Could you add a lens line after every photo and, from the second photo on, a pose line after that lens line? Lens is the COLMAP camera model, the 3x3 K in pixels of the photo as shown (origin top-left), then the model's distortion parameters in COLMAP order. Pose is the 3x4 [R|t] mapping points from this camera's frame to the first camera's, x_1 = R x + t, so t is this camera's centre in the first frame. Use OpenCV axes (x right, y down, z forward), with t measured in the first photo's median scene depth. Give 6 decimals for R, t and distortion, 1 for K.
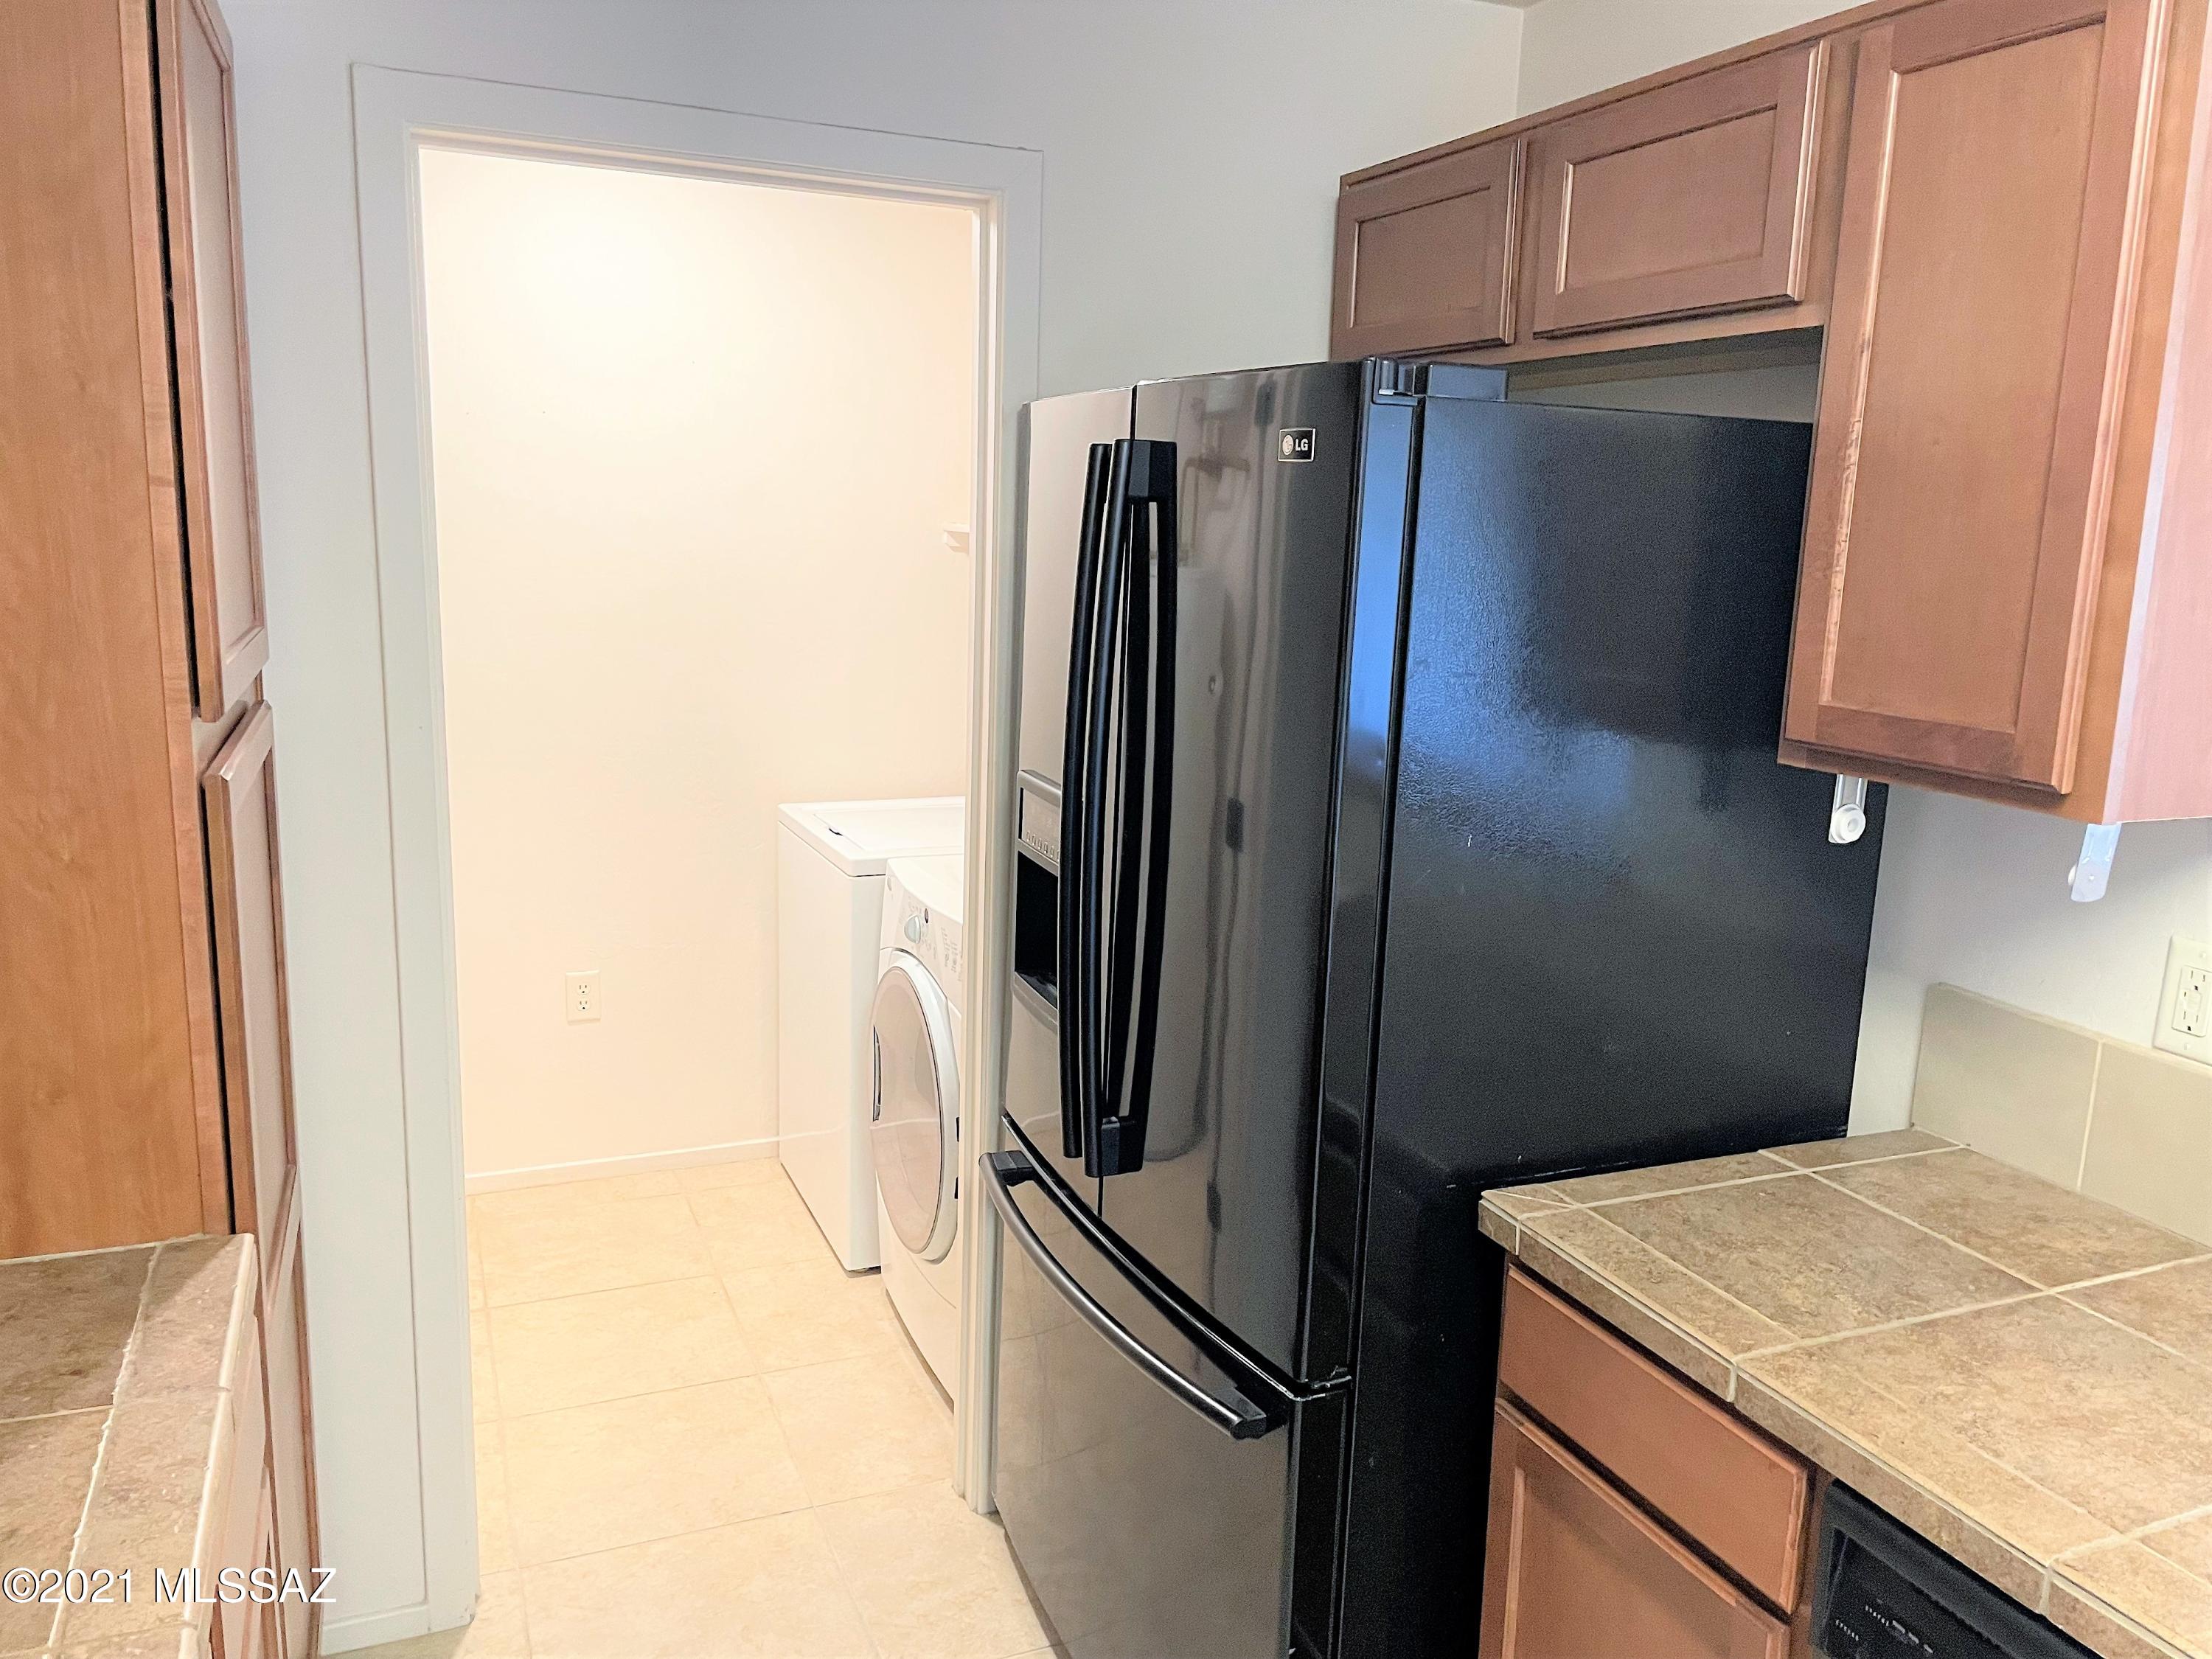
lens RADIAL K [[1660.2, 0, 1108.6], [0, 1660.2, 819.6], [0, 0, 1]] dist [0.072139, -0.103448]
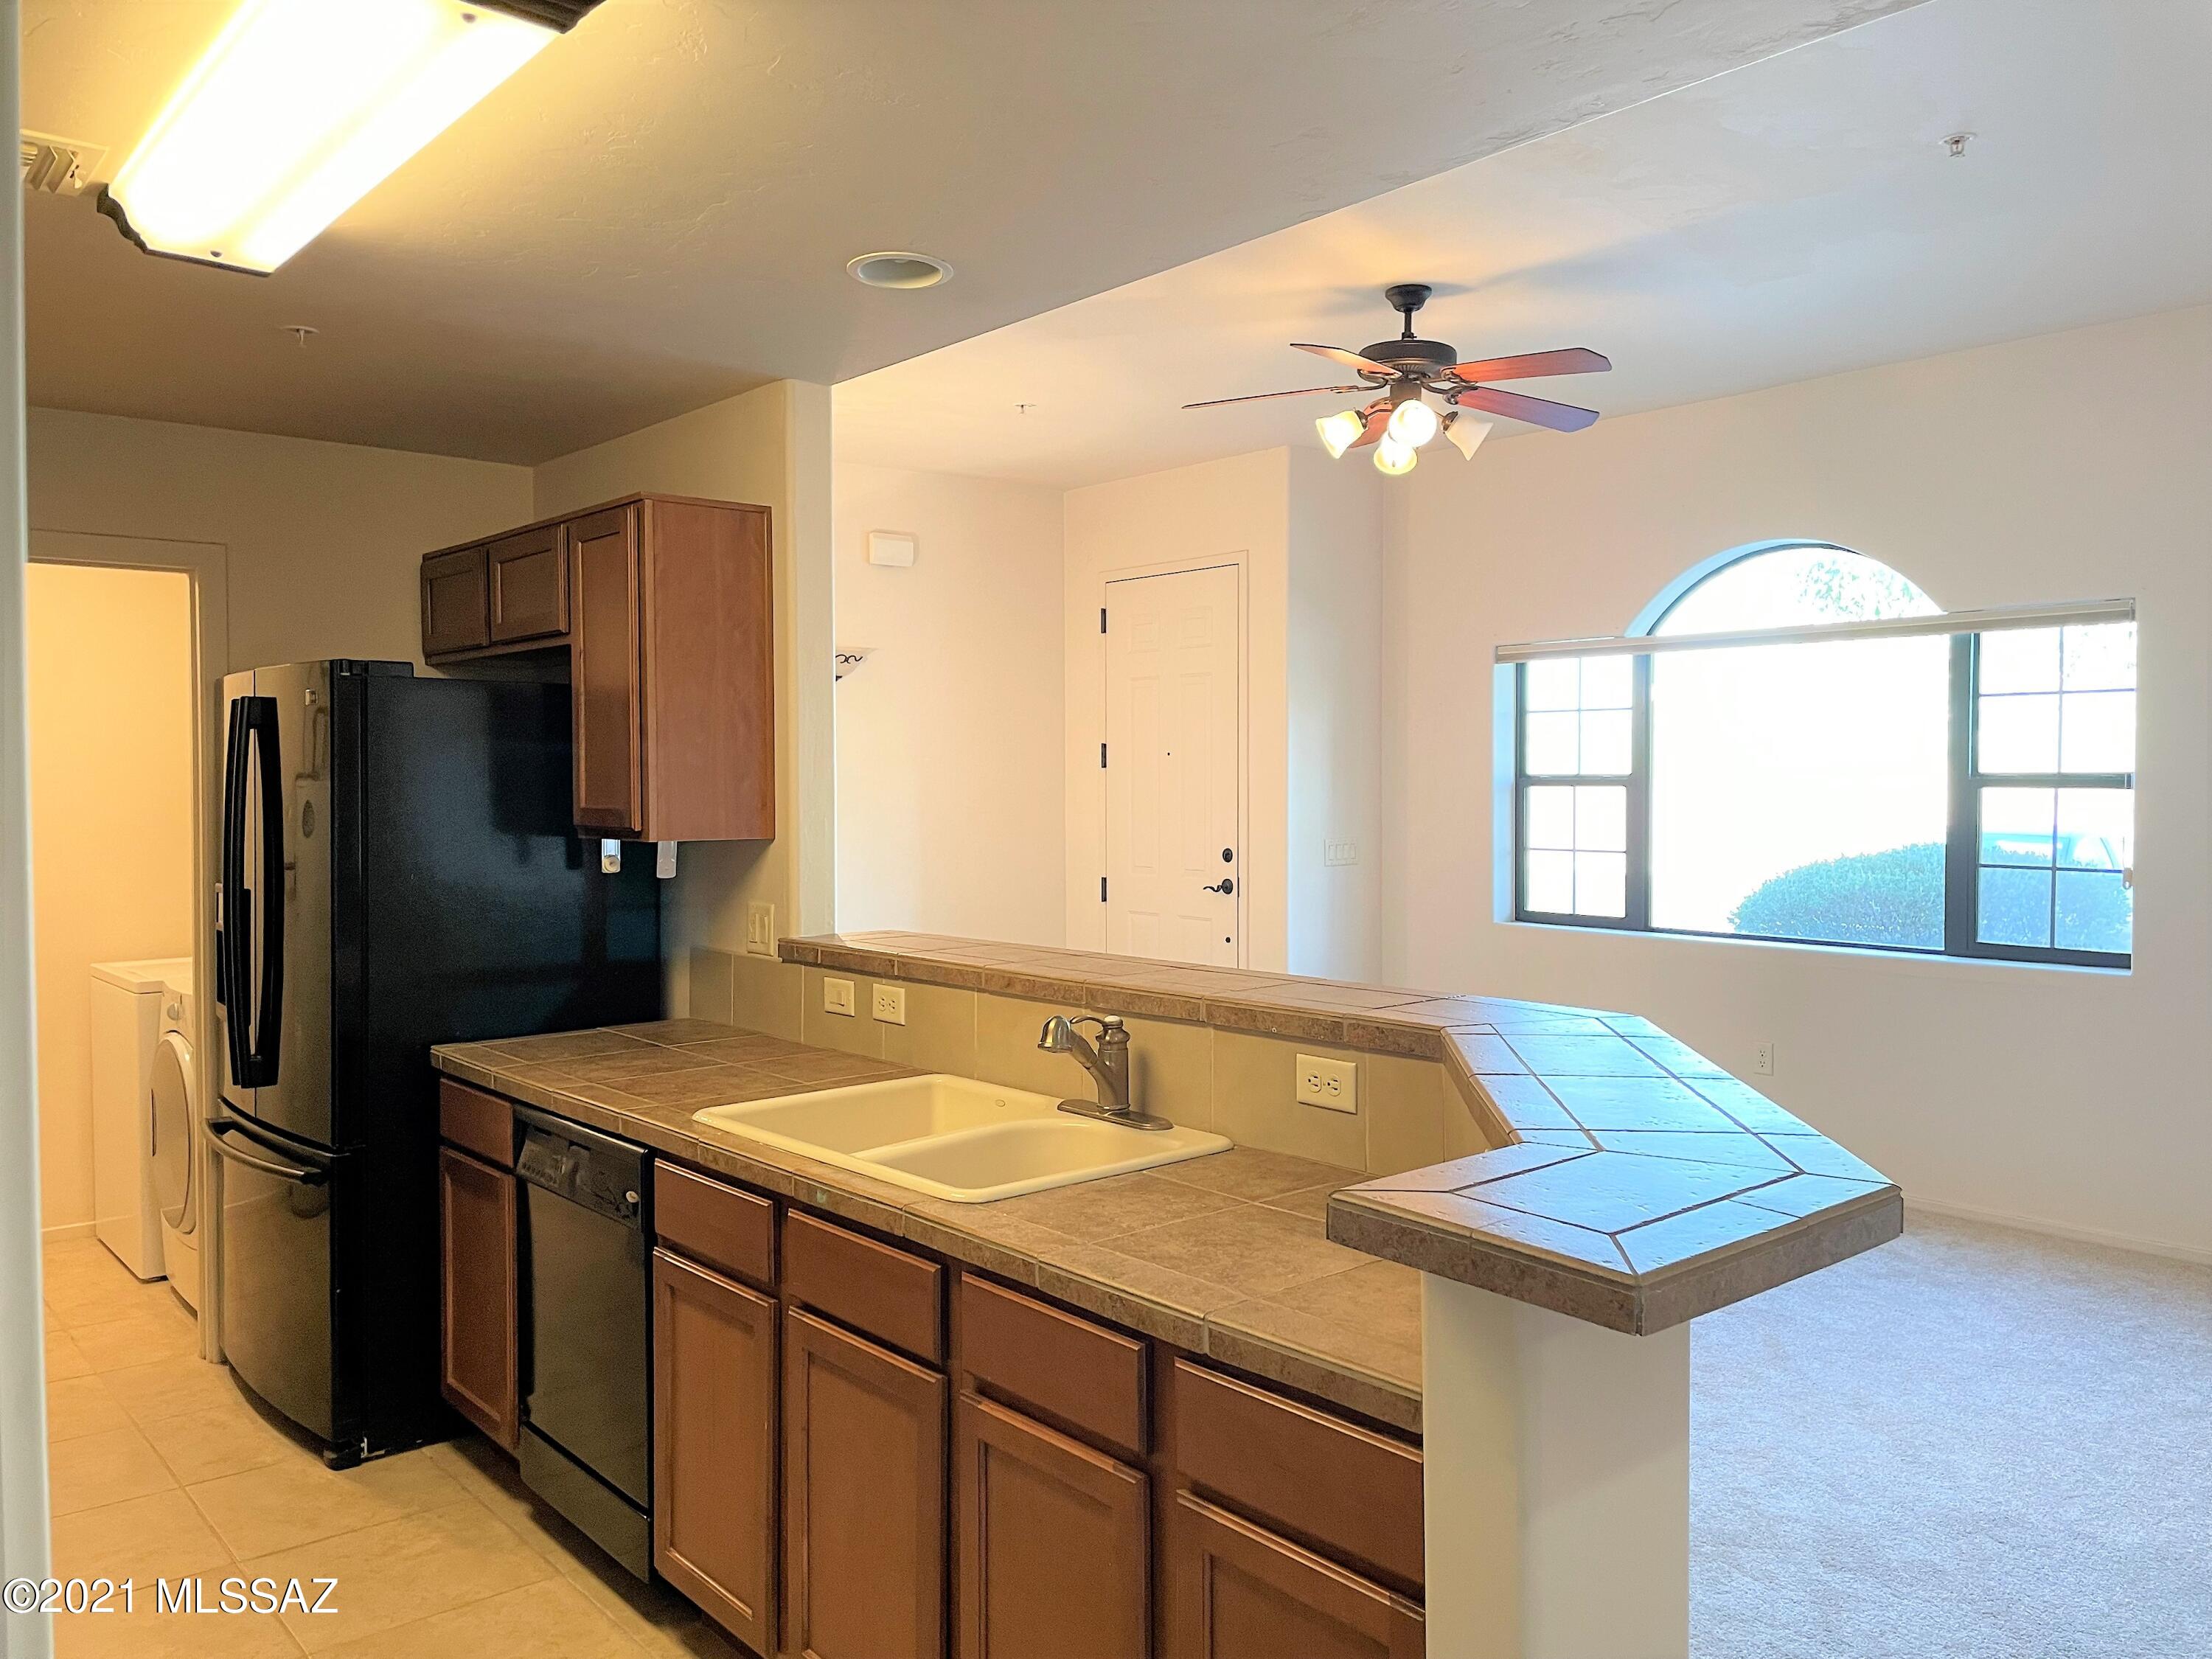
lens RADIAL K [[1673.7, 0, 1106.0], [0, 1673.7, 829.5], [0, 0, 1]] dist [0.096488, -0.118709]
pose [[0.953706, -0.041154, 0.297912, 0.331339], [0.084186, 0.987522, -0.133087, 0.250692], [-0.288718, 0.152006, 0.945271, -1.047335]]
